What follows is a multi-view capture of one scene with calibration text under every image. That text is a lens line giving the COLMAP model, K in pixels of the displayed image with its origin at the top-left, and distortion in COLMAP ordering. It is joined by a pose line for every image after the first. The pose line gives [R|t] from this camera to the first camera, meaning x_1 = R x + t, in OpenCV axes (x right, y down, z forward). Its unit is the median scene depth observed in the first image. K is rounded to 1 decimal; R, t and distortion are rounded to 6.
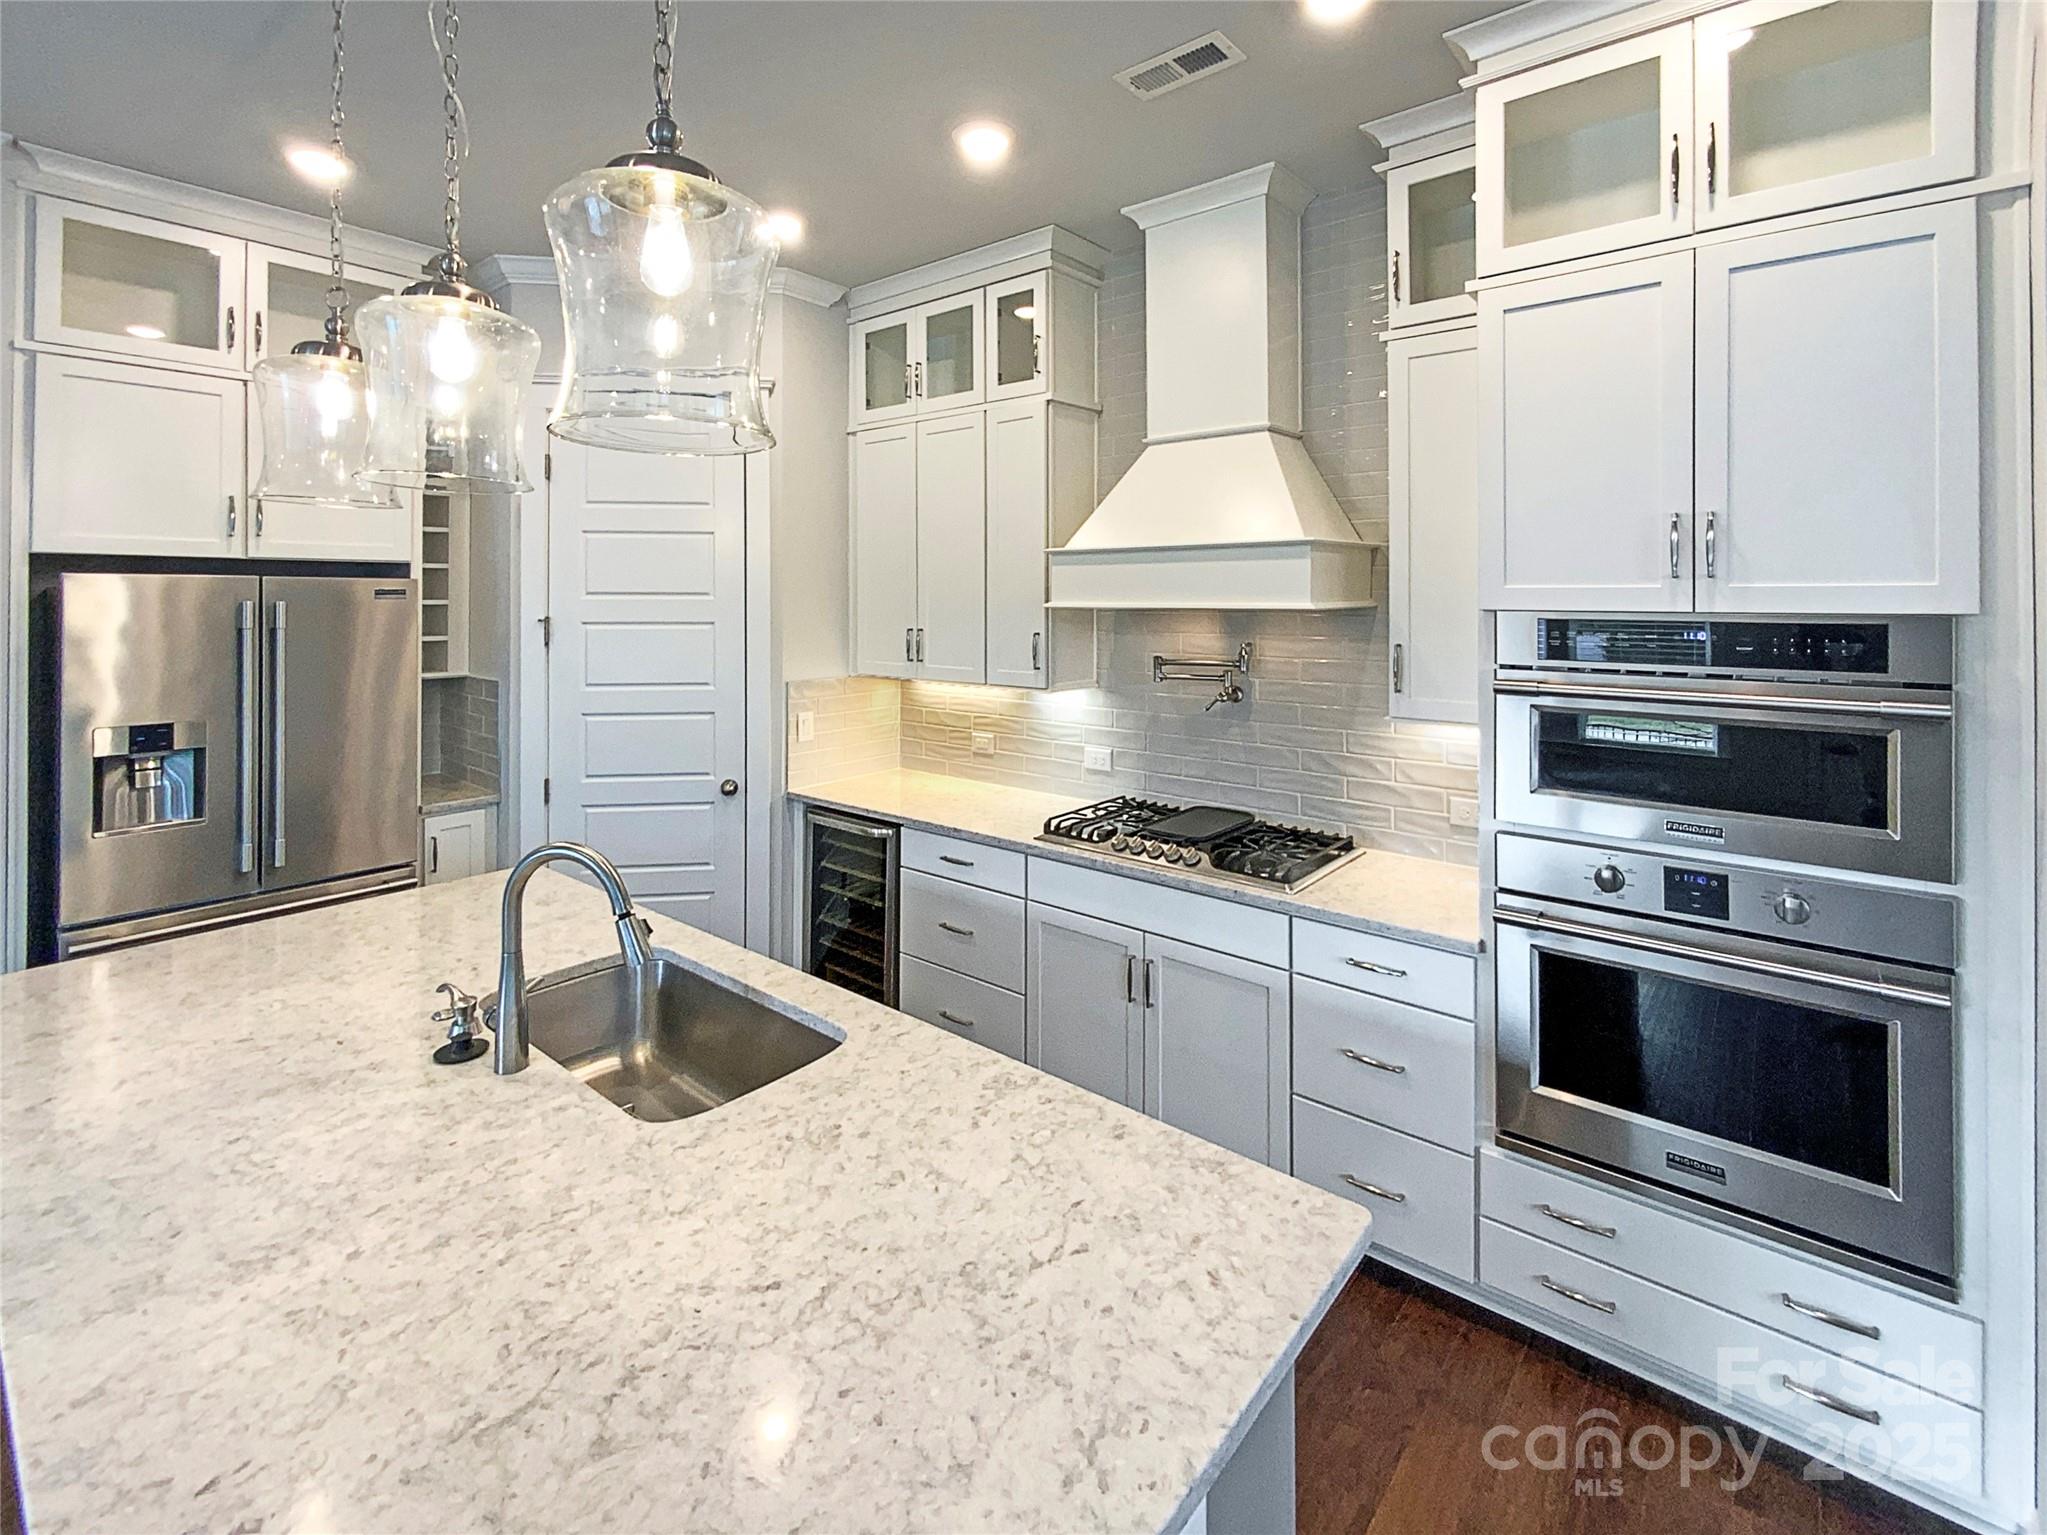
lens RADIAL K [[936.8, 0, 972.3], [0, 936.8, 626.9], [0, 0, 1]] dist [-0.000197, 0.003826]
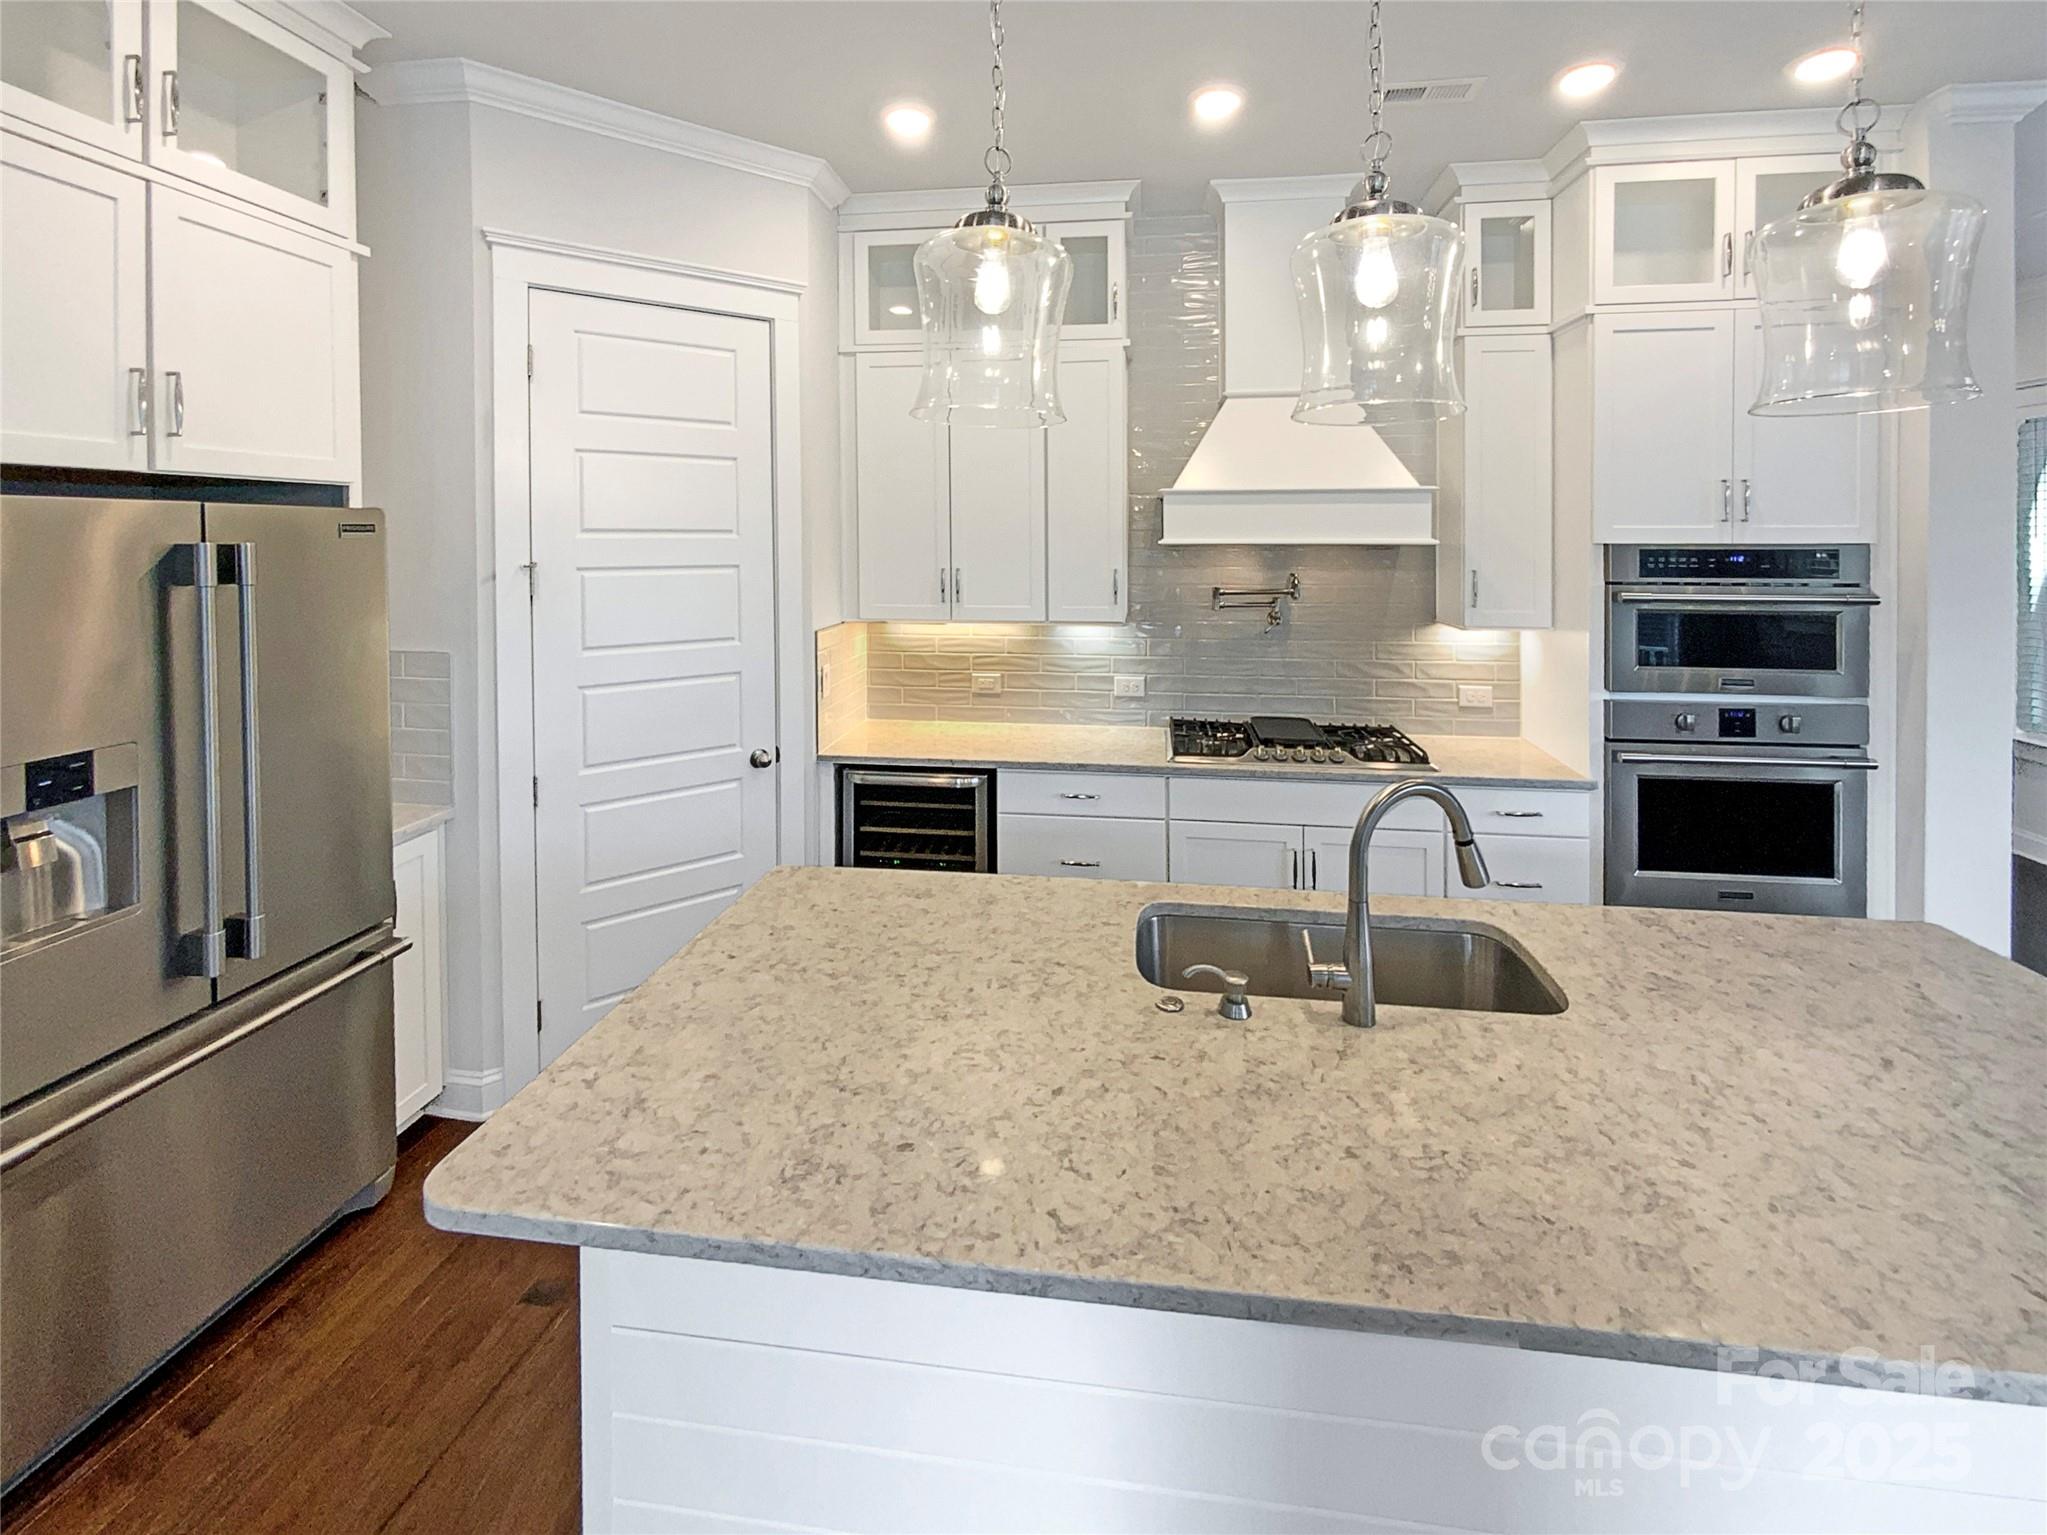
lens RADIAL K [[946.6, 0, 1027.5], [0, 946.6, 583.4], [0, 0, 1]] dist [-0.002736, 0.002161]
pose [[0.843853, -0.028083, 0.535839, -0.717168], [0.018033, 0.999550, 0.023987, -0.005949], [-0.536271, -0.010578, 0.843980, 0.201569]]
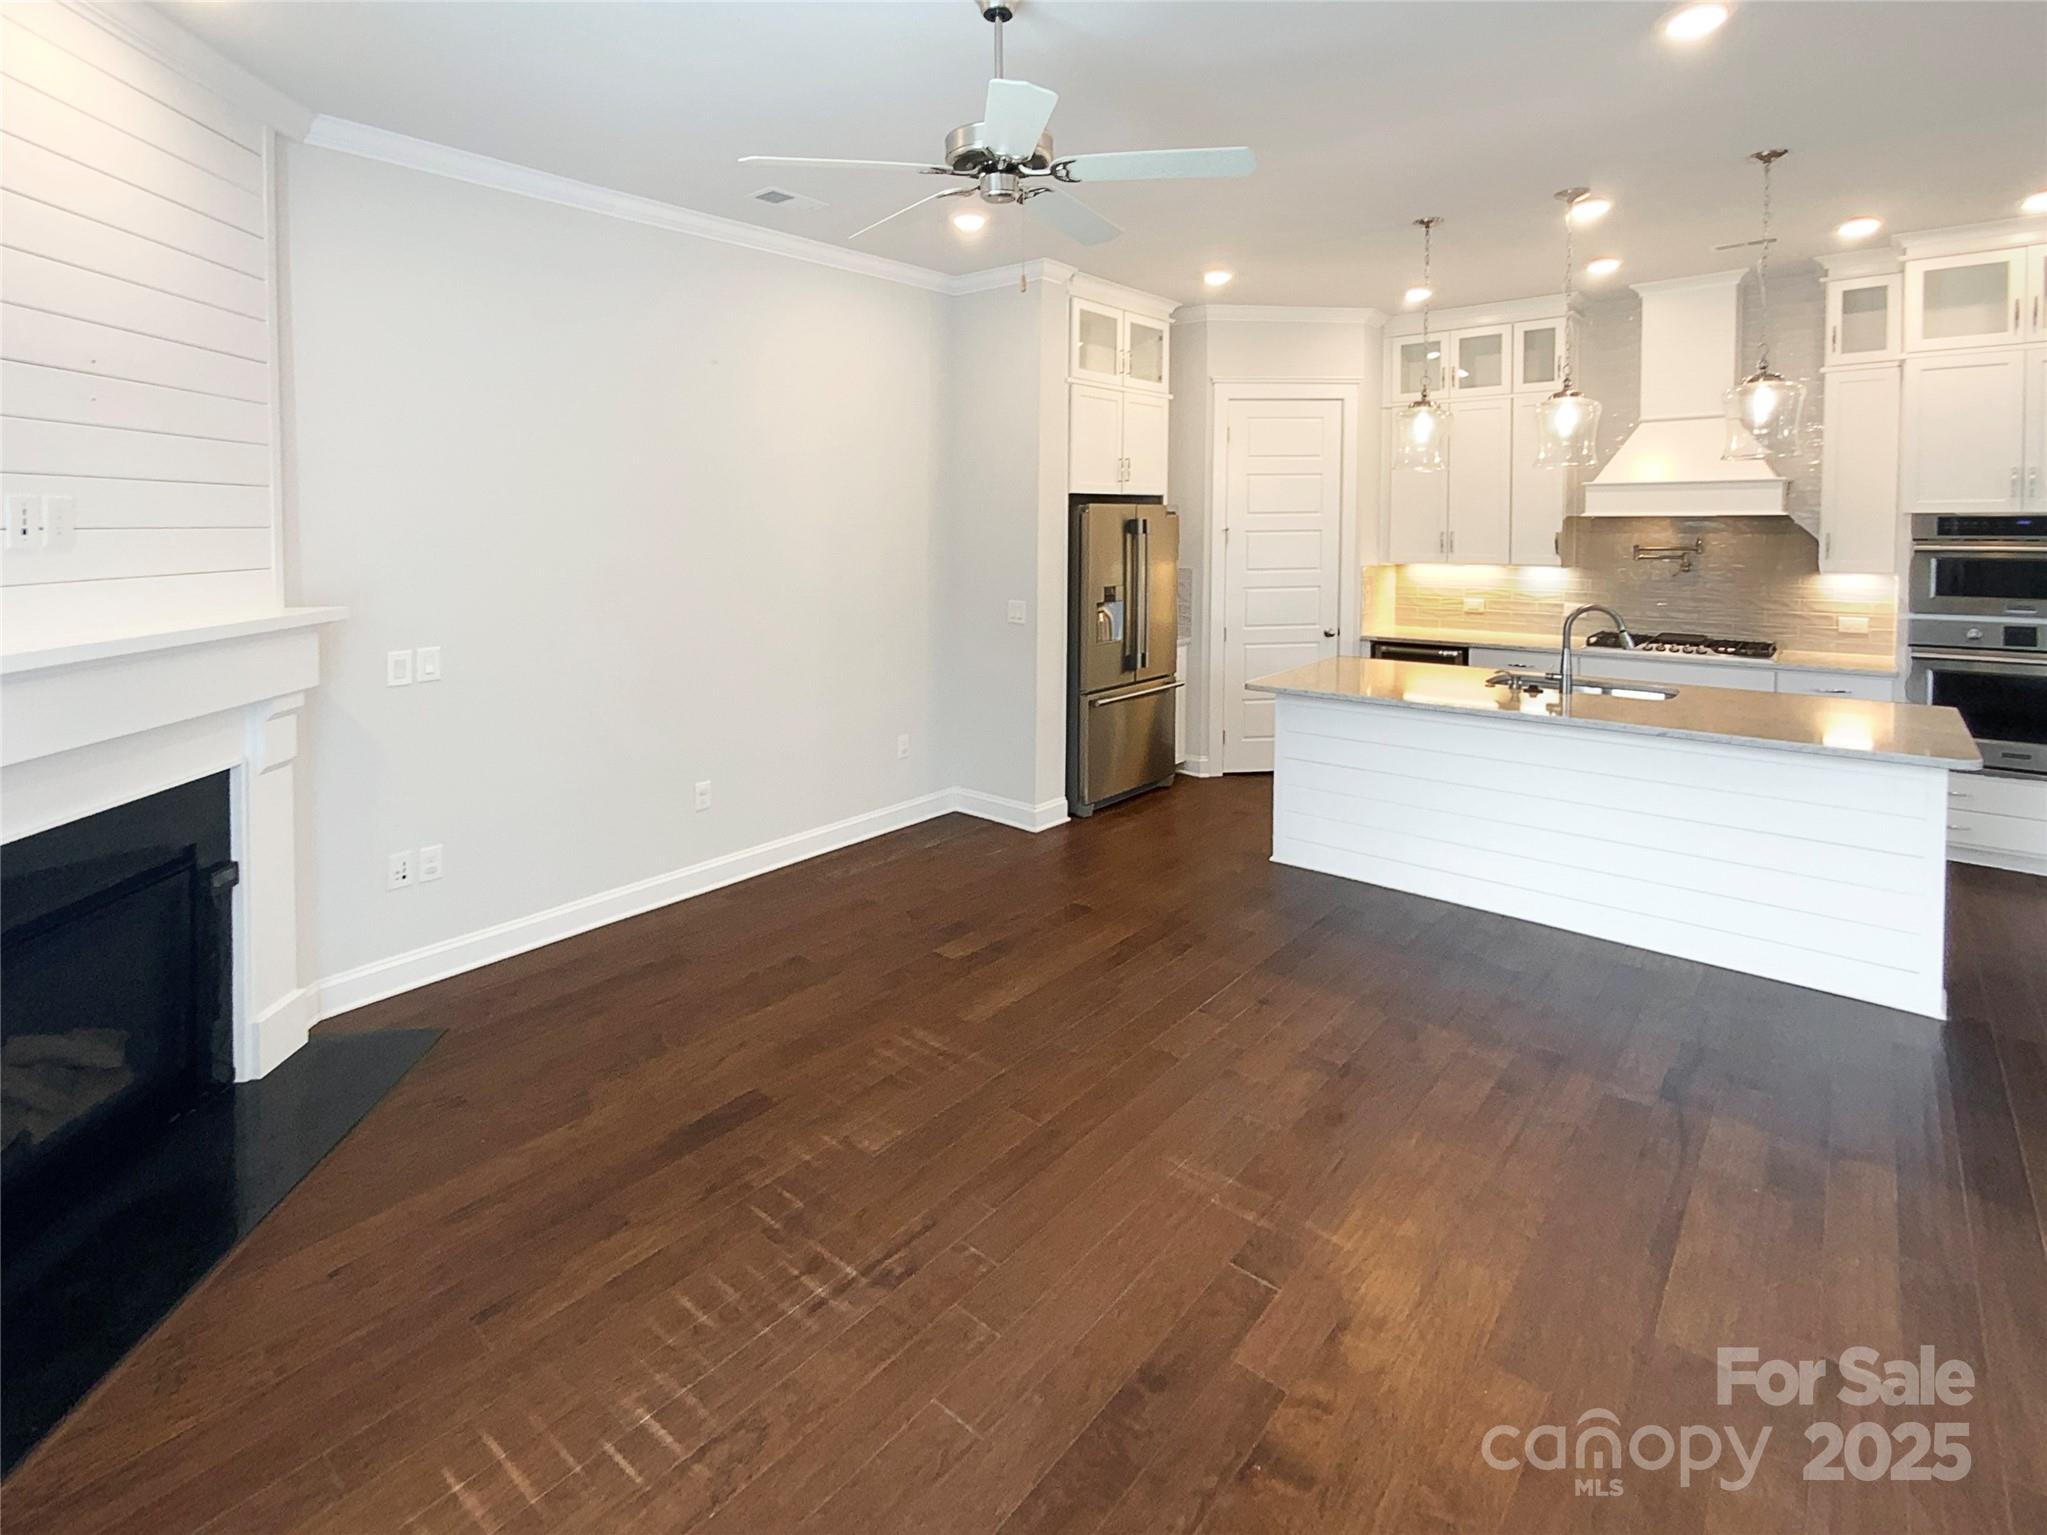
lens RADIAL K [[973.9, 0, 1020.5], [0, 973.9, 587.3], [0, 0, 1]] dist [0.013469, 0.000532]
pose [[0.999927, -0.010315, -0.006265, -1.090597], [0.010550, 0.999199, 0.038592, 0.032016], [0.005862, -0.038655, 0.999235, -0.939606]]
